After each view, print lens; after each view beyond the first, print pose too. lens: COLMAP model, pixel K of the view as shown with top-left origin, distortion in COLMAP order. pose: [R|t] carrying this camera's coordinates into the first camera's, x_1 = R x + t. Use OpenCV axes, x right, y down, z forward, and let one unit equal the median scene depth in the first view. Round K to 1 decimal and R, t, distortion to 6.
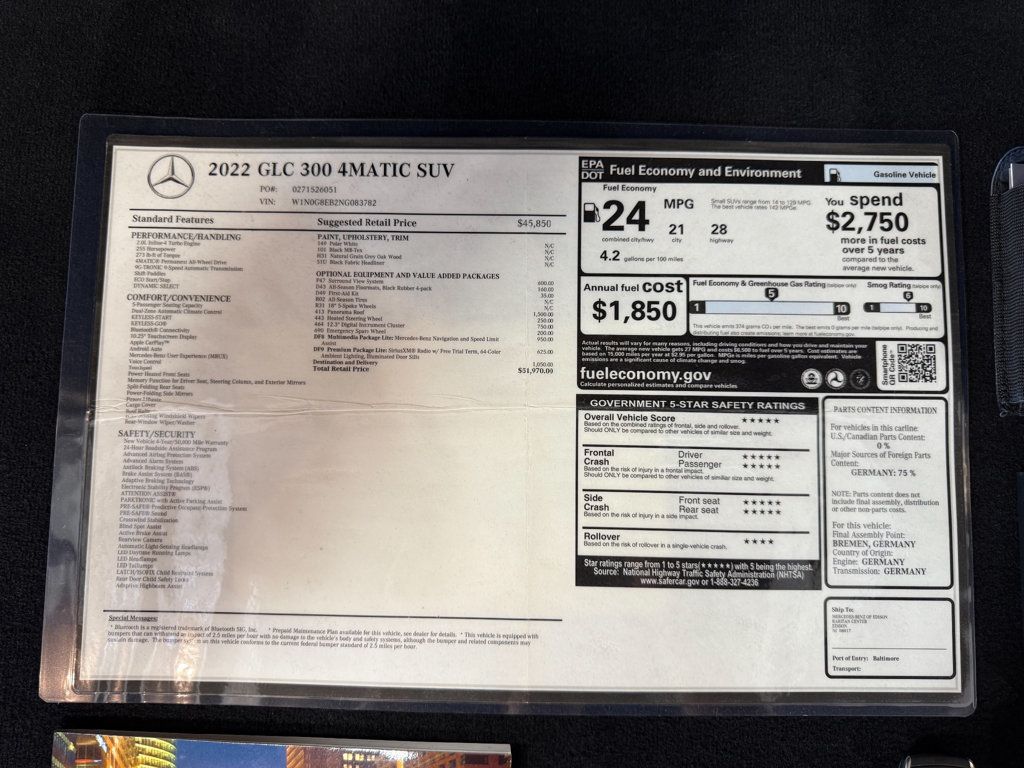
lens RADIAL K [[741.5, 0, 467.0], [0, 741.5, 414.5], [0, 0, 1]] dist [0.028983, -0.068947]
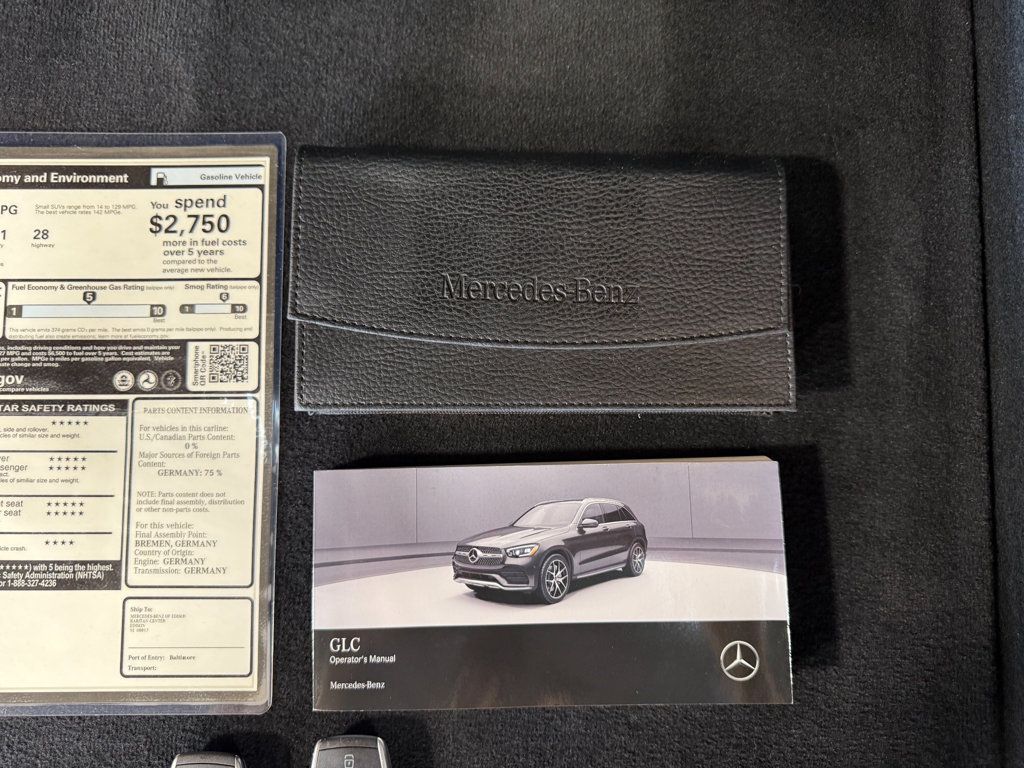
lens RADIAL K [[741.5, 0, 565.7], [0, 741.5, 405.4], [0, 0, 1]] dist [0.028983, -0.068947]
pose [[0.998650, -0.016343, 0.049314, 1.010975], [0.016734, 0.999832, -0.007529, 0.003197], [-0.049183, 0.008344, 0.998755, -0.034260]]
